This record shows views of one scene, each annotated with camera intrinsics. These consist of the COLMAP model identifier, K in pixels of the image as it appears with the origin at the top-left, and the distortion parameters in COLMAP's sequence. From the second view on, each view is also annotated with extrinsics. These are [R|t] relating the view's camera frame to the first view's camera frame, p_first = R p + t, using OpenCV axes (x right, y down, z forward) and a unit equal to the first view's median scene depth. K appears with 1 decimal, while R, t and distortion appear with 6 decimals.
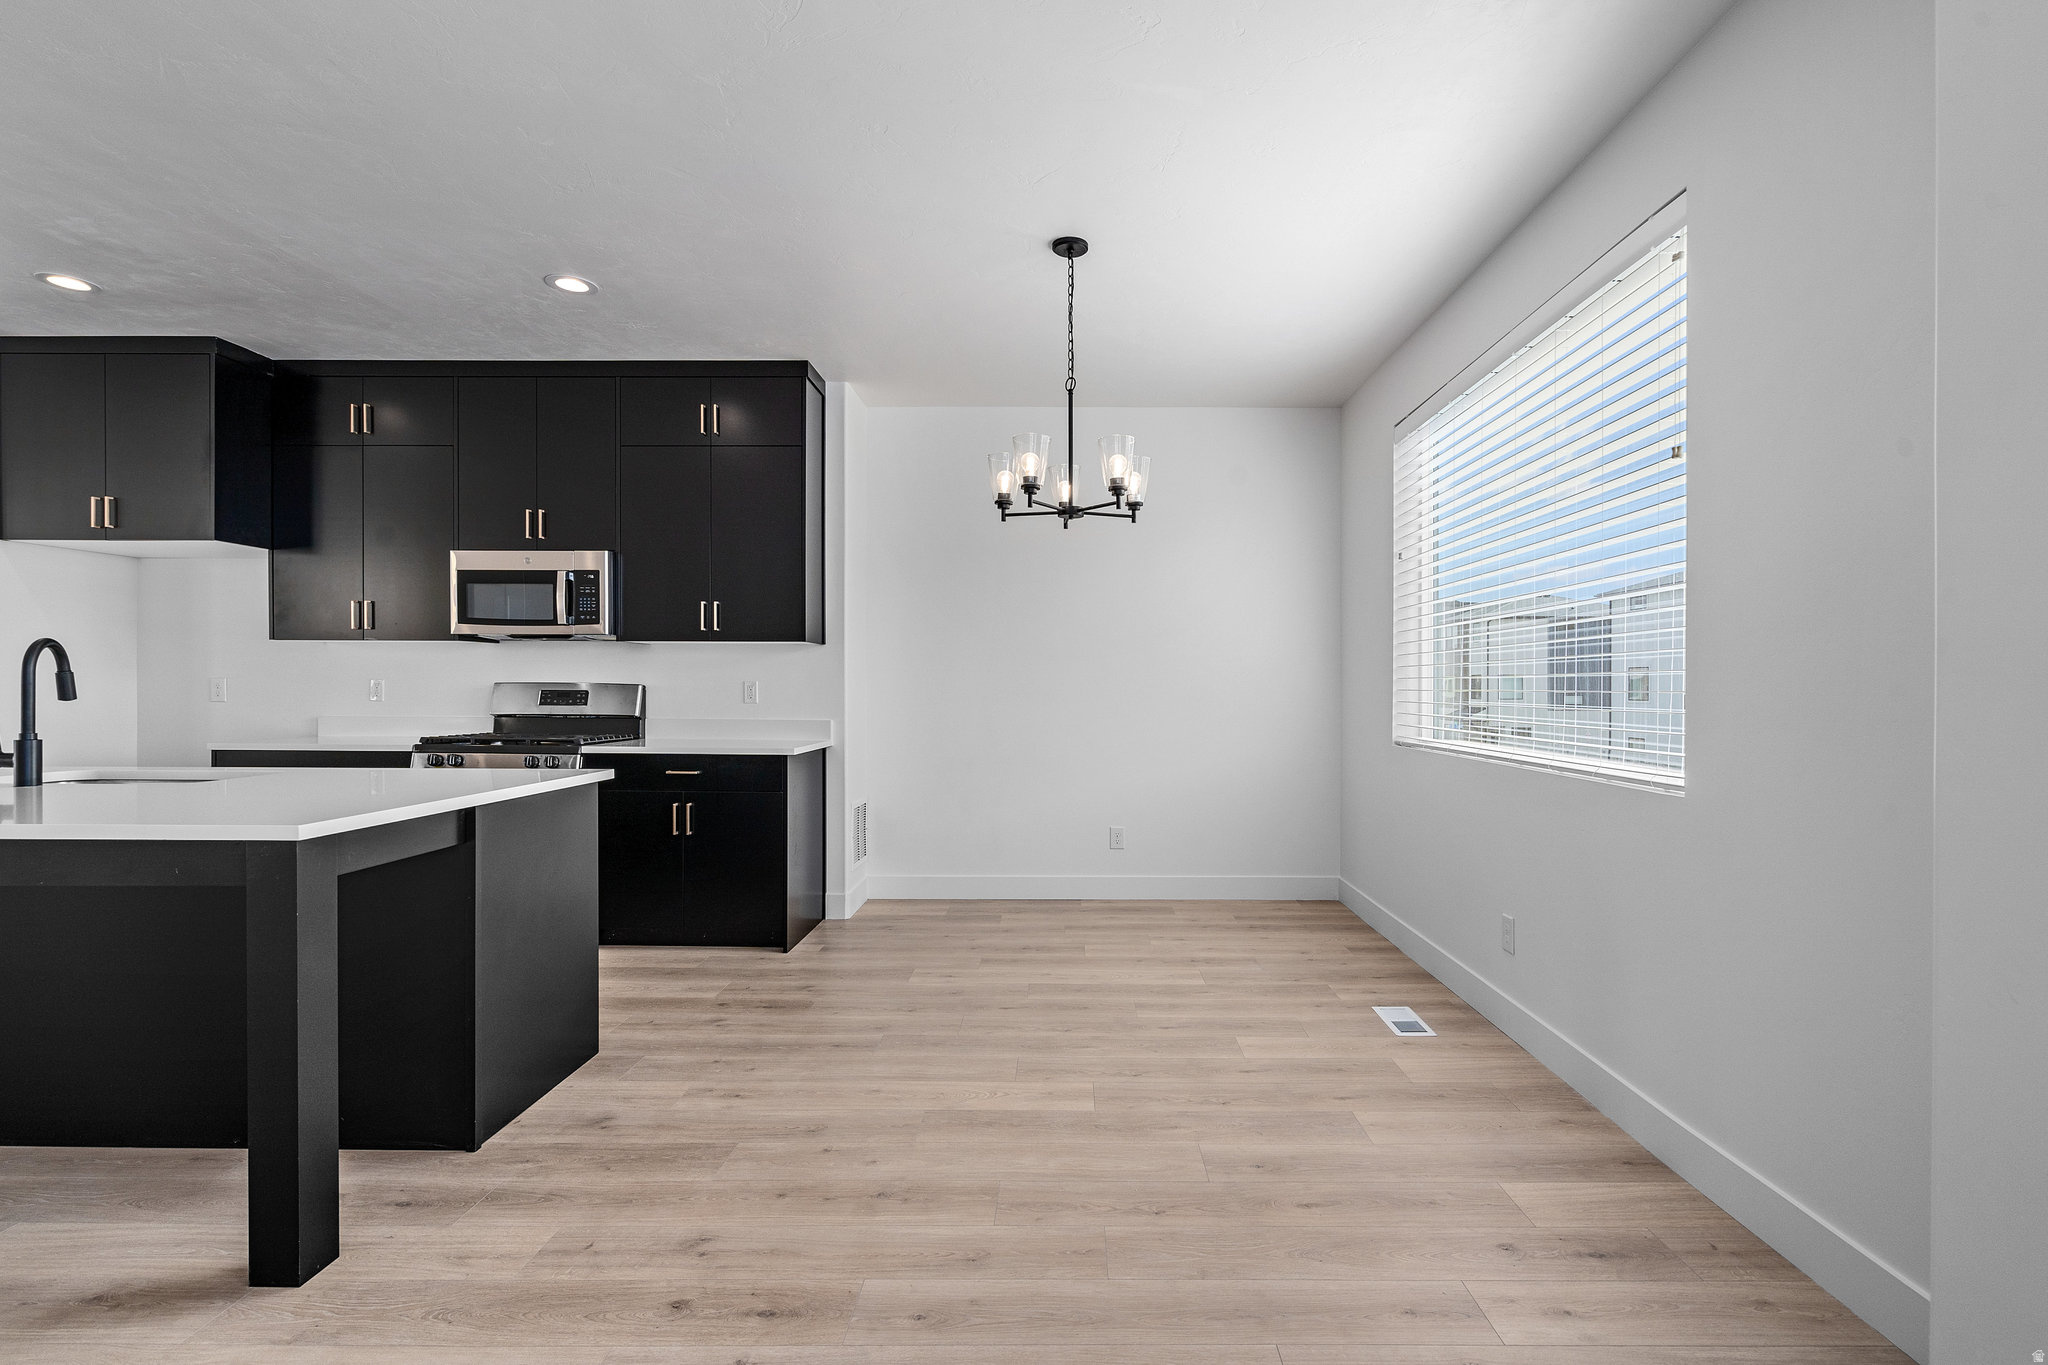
lens RADIAL K [[937.2, 0, 1037.4], [0, 937.2, 686.2], [0, 0, 1]] dist [0.005697, 0.000814]
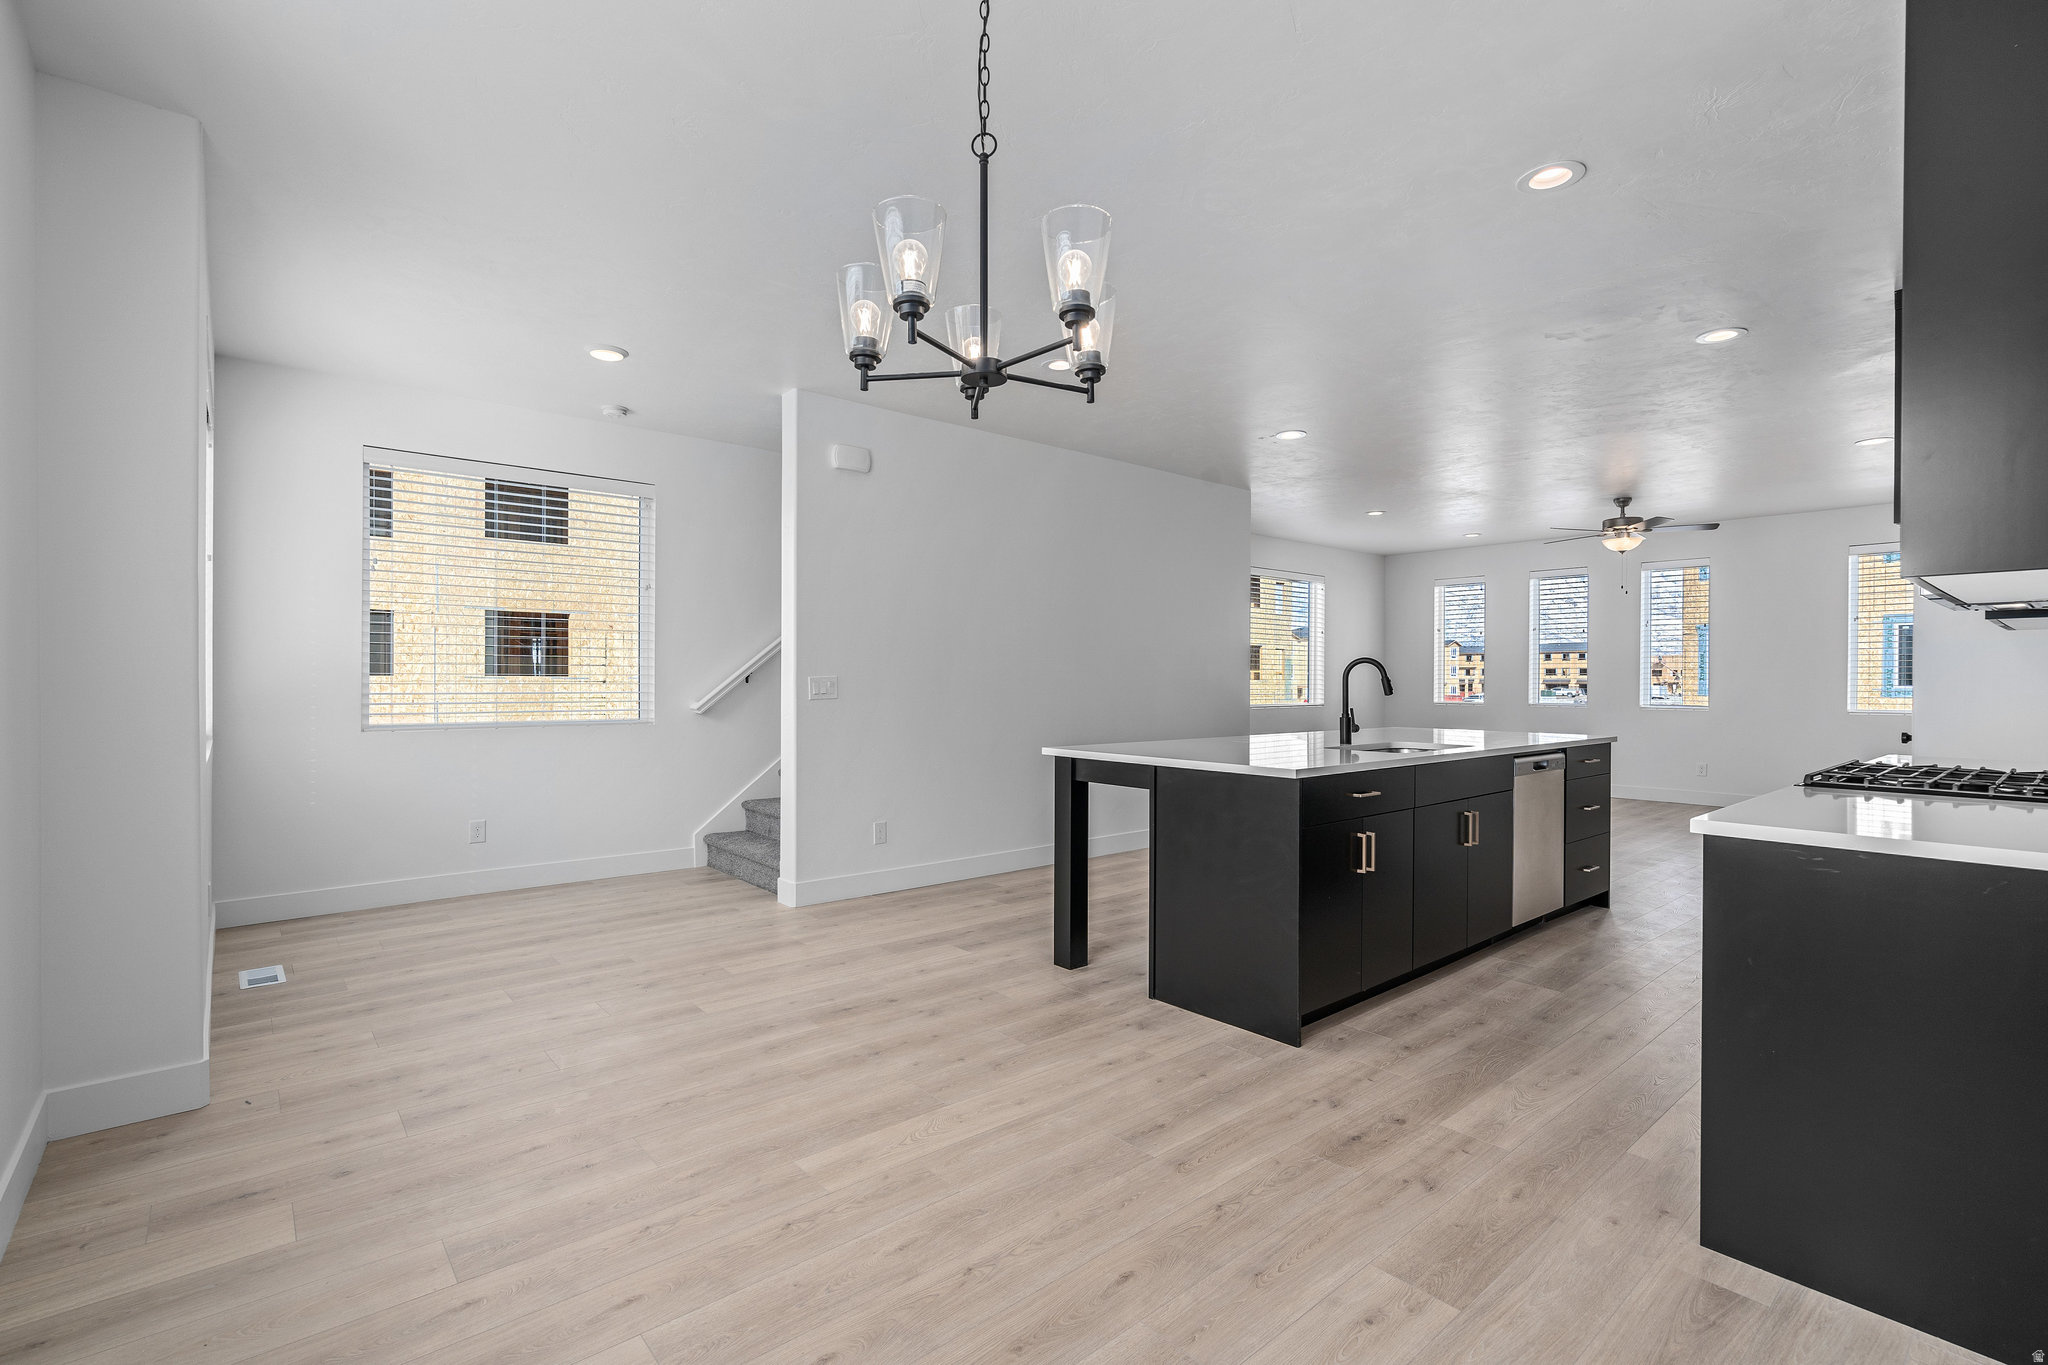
lens RADIAL K [[937.2, 0, 1035.4], [0, 937.2, 680.6], [0, 0, 1]] dist [0.005697, 0.000814]
pose [[-0.735150, -0.008969, -0.677845, 0.483068], [-0.006306, 0.999960, -0.006392, 0.003608], [0.677875, -0.000425, -0.735177, 1.754084]]
